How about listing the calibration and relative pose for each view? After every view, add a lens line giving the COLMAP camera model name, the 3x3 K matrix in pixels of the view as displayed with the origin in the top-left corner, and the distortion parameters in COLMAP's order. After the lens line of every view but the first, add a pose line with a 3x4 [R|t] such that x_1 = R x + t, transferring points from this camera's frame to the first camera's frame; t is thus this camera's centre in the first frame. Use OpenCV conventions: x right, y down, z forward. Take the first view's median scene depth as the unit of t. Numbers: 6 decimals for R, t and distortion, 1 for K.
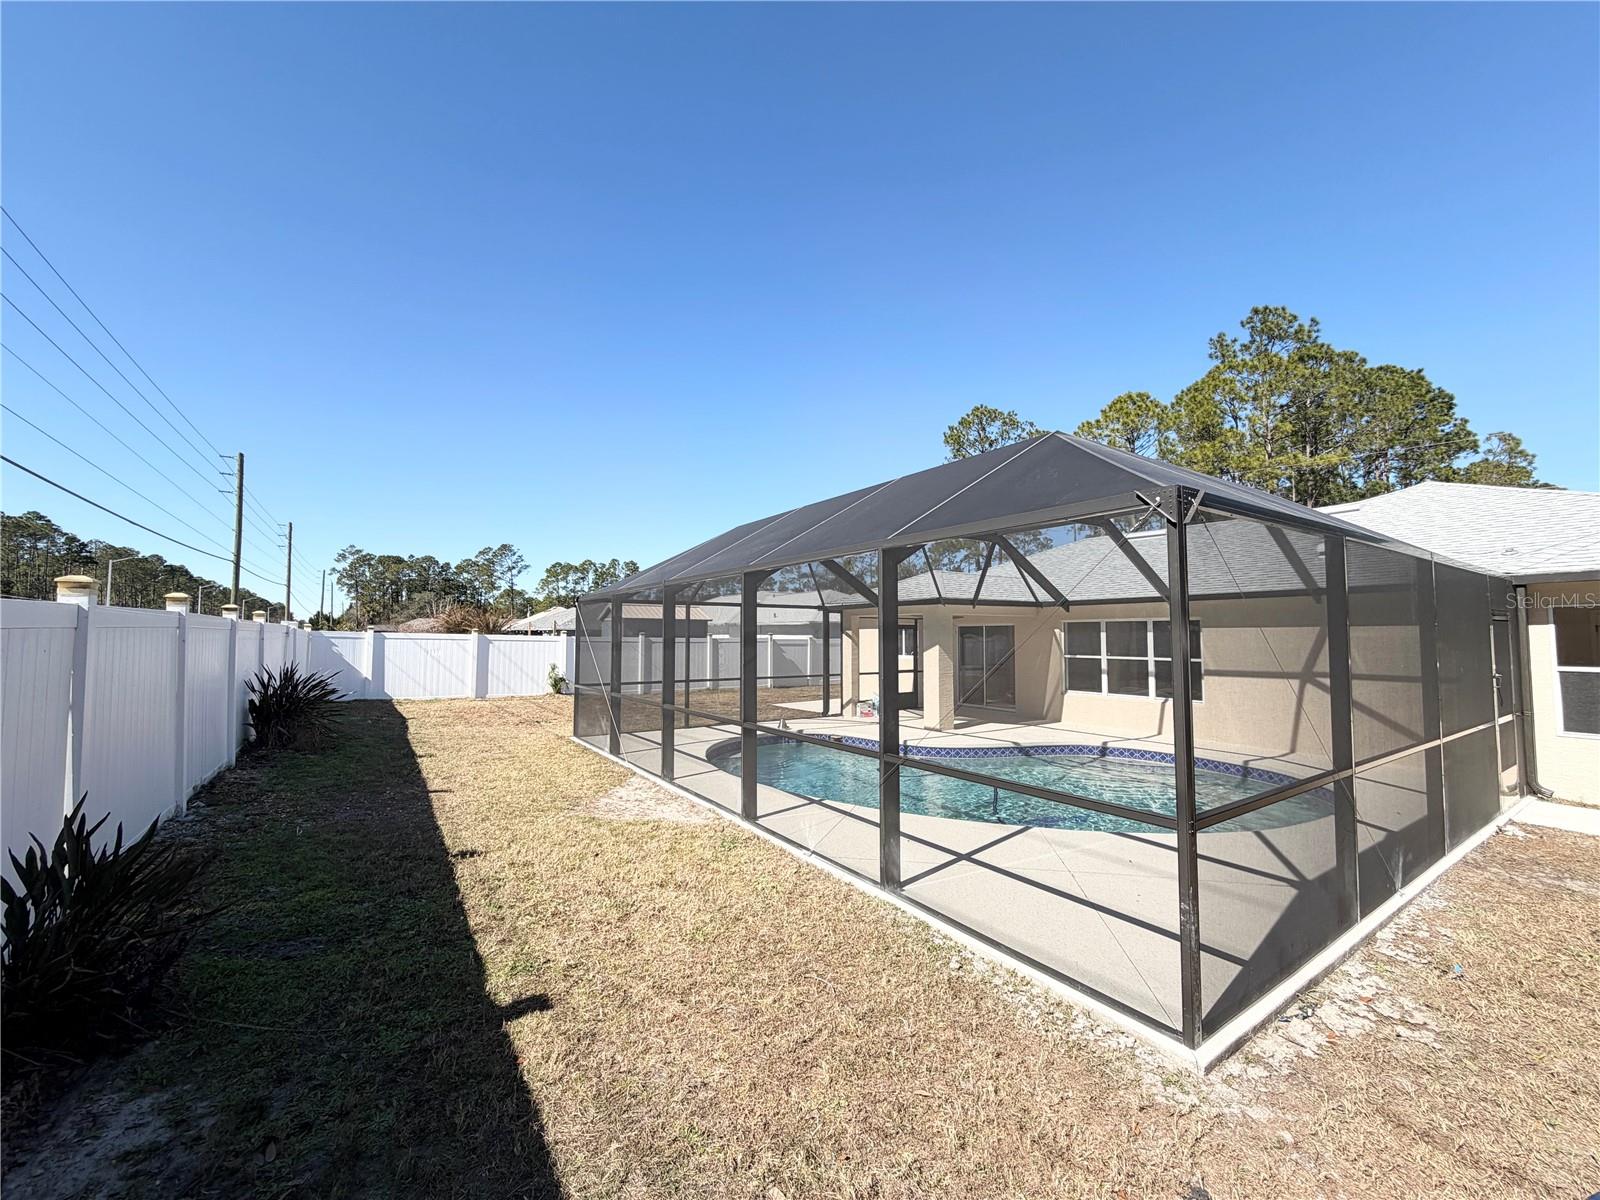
lens RADIAL K [[638.7, 0, 801.2], [0, 638.7, 599.9], [0, 0, 1]] dist [-0.002892, 0.001310]
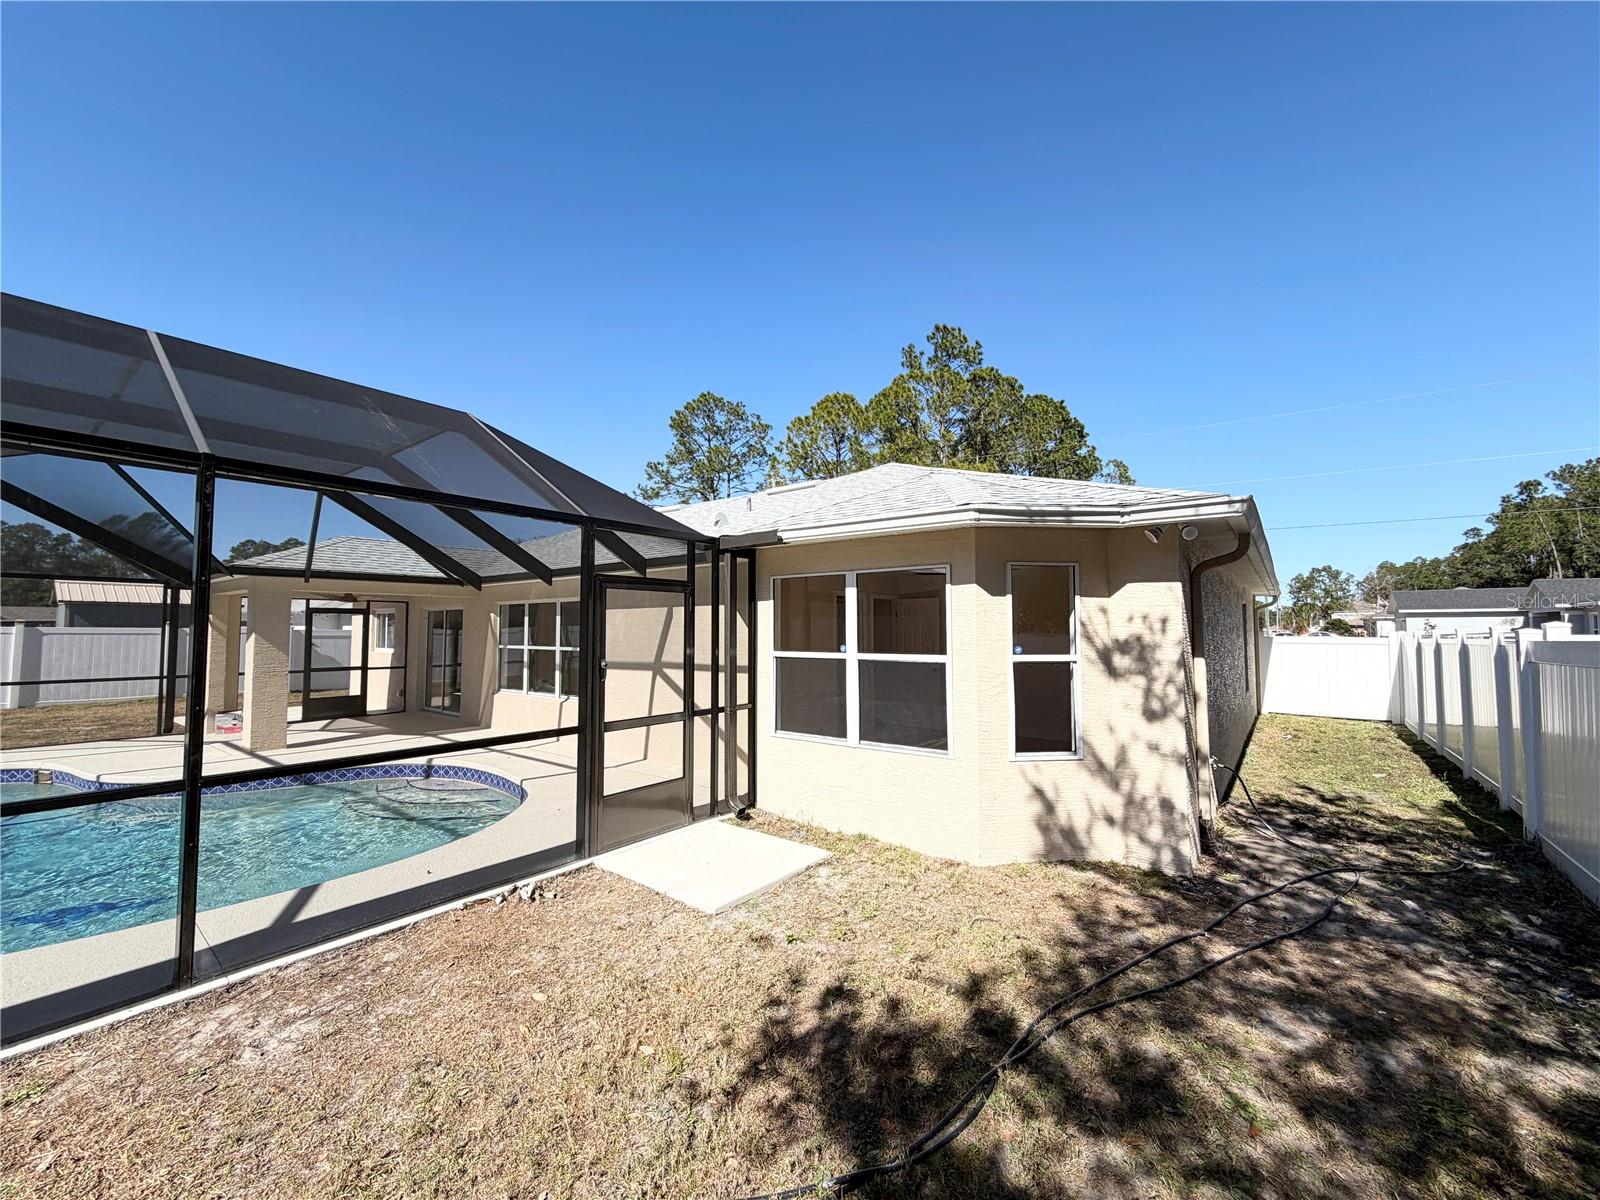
lens RADIAL K [[638.7, 0, 799.2], [0, 638.7, 608.9], [0, 0, 1]] dist [-0.002892, 0.001310]
pose [[0.948906, 0.009382, 0.315420, 0.518197], [-0.016645, 0.999654, 0.020342, 0.017387], [-0.315120, -0.024553, 0.948734, 0.113826]]
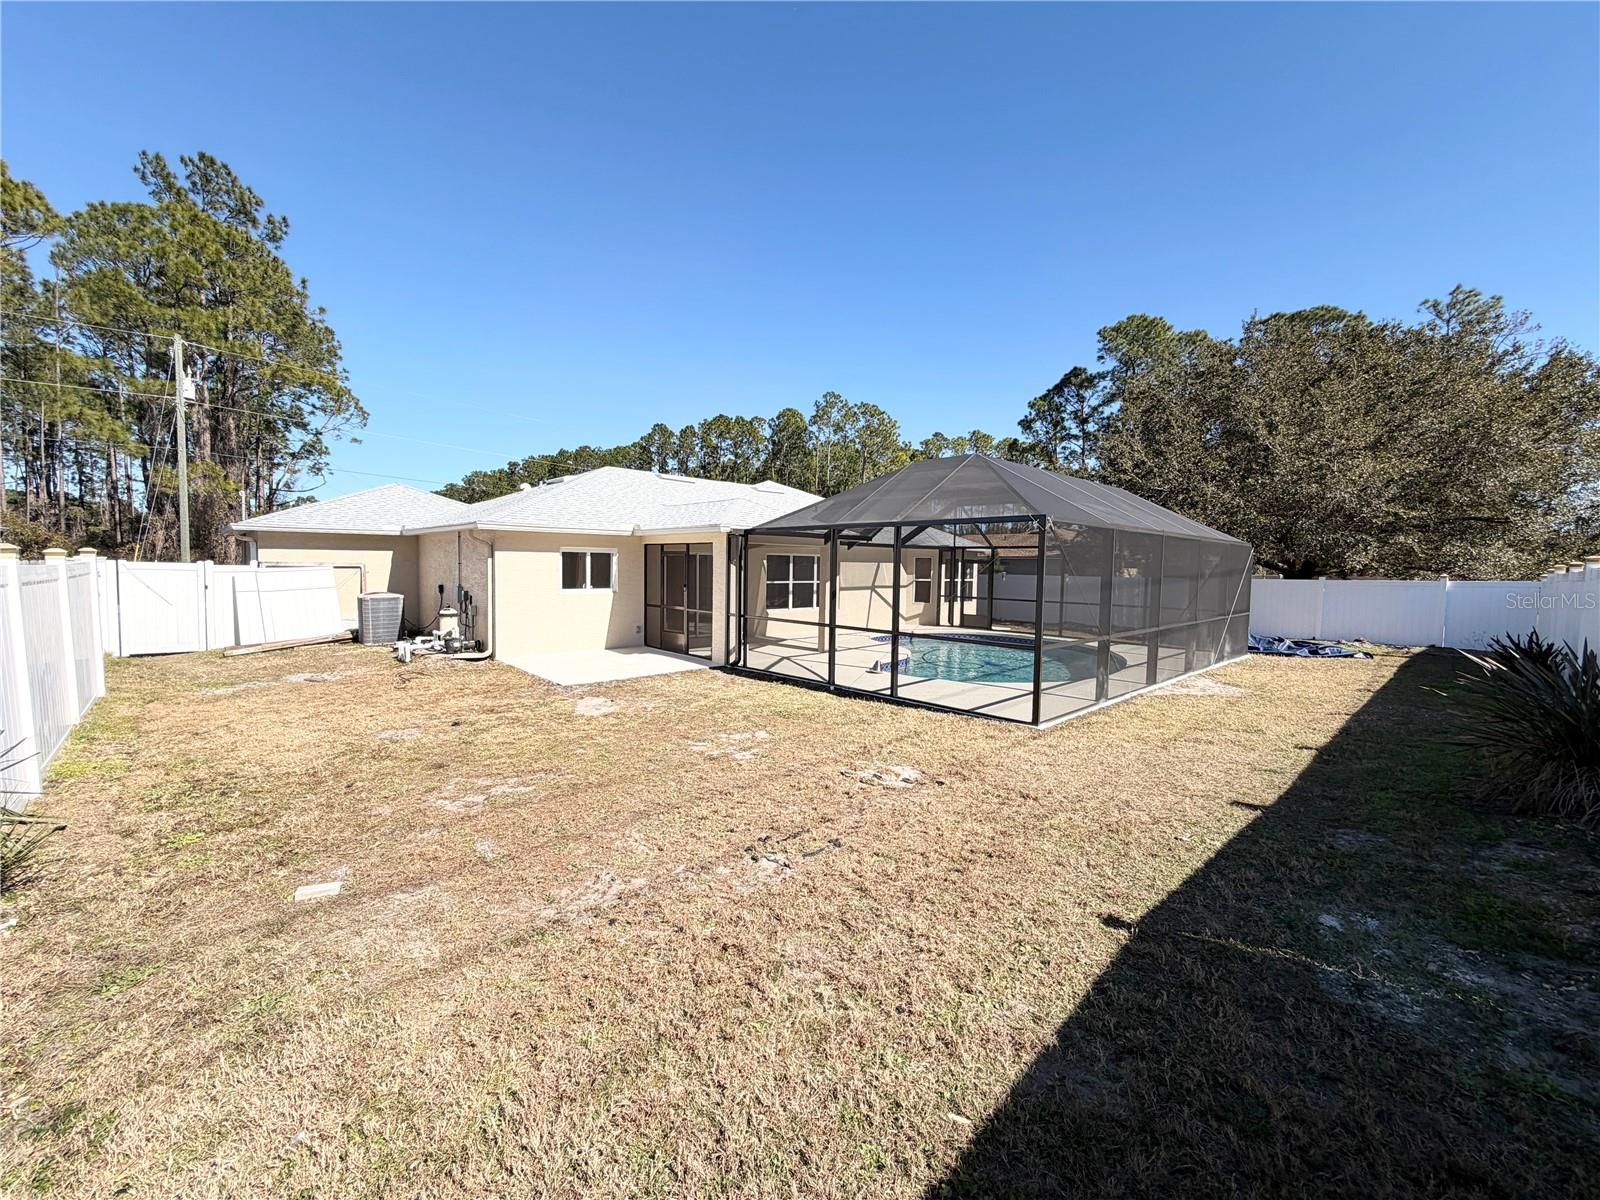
lens RADIAL K [[638.7, 0, 807.1], [0, 638.7, 608.4], [0, 0, 1]] dist [-0.002892, 0.001310]
pose [[-0.176178, -0.066761, 0.982092, -0.816513], [-0.069623, 0.996044, 0.055219, 0.064498], [-0.981893, -0.058647, -0.180129, 1.141201]]
